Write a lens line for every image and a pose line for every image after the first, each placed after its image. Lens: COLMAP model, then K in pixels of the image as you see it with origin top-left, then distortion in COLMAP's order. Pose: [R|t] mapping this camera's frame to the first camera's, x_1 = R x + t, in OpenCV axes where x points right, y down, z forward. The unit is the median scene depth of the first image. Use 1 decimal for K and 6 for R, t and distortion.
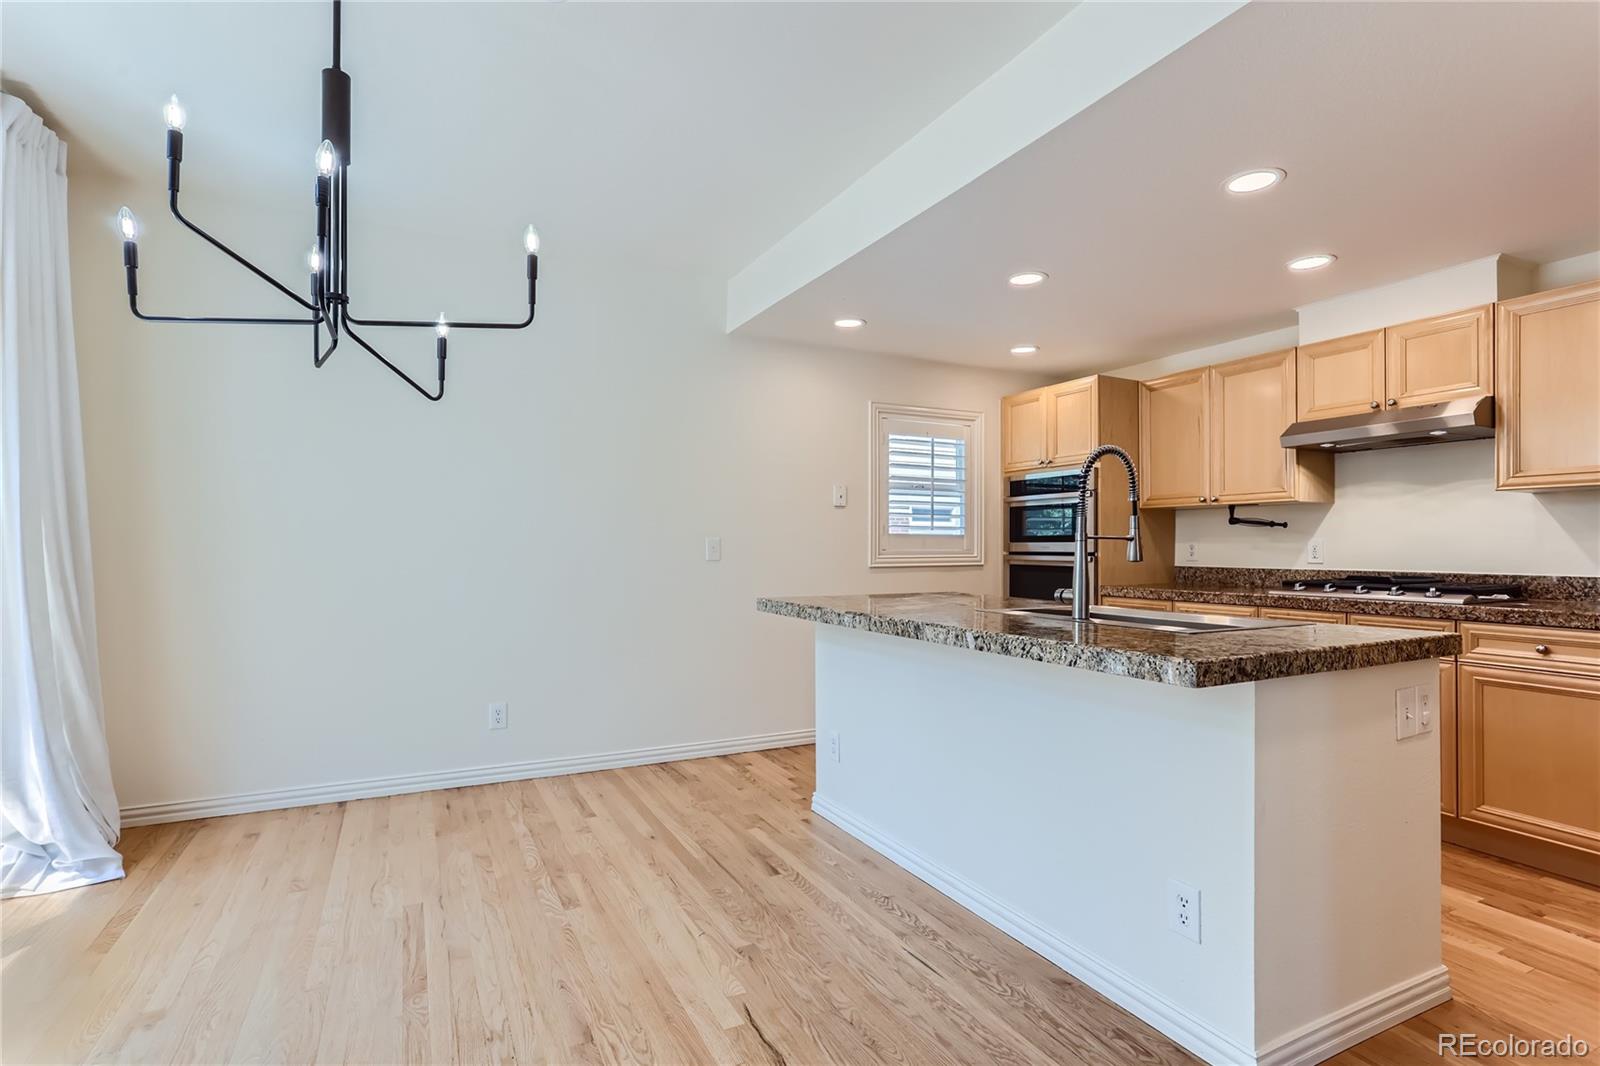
lens RADIAL K [[777.6, 0, 801.3], [0, 777.6, 530.5], [0, 0, 1]] dist [-0.017273, 0.002220]
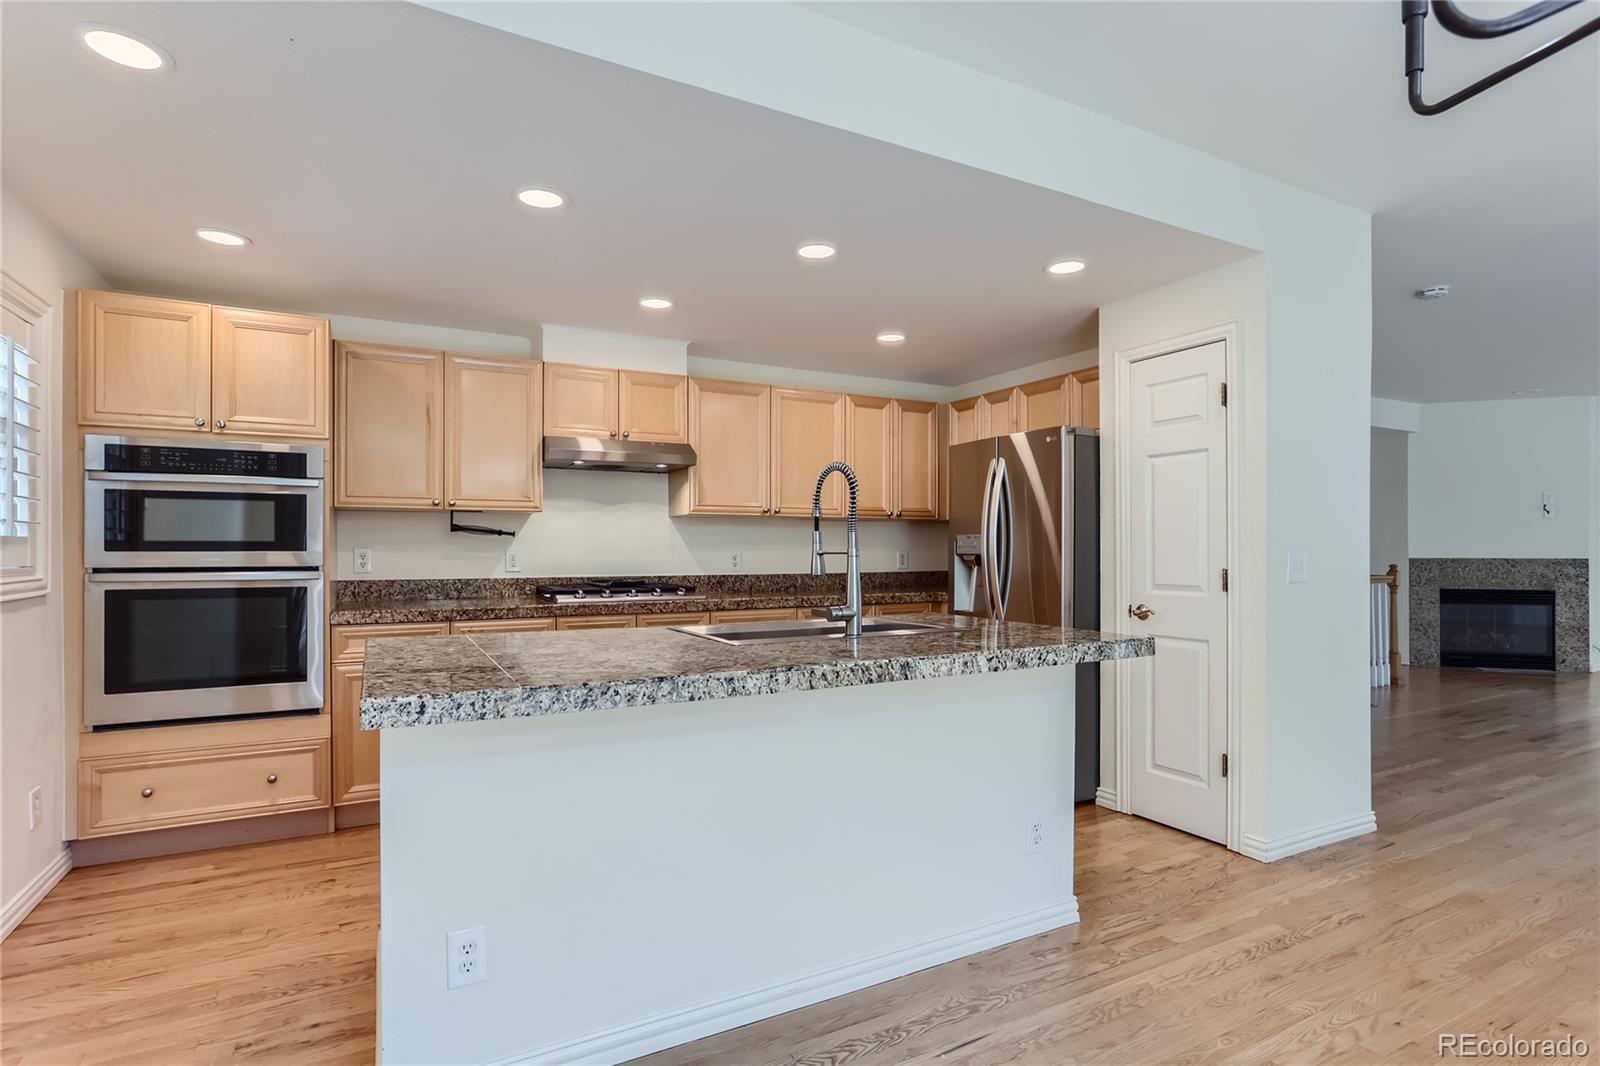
lens RADIAL K [[777.6, 0, 789.8], [0, 777.6, 545.6], [0, 0, 1]] dist [-0.017273, 0.002220]
pose [[-0.010460, 0.003215, 0.999940, -0.481324], [-0.021926, 0.999754, -0.003444, 0.003875], [-0.999705, -0.021961, -0.010387, 0.826918]]
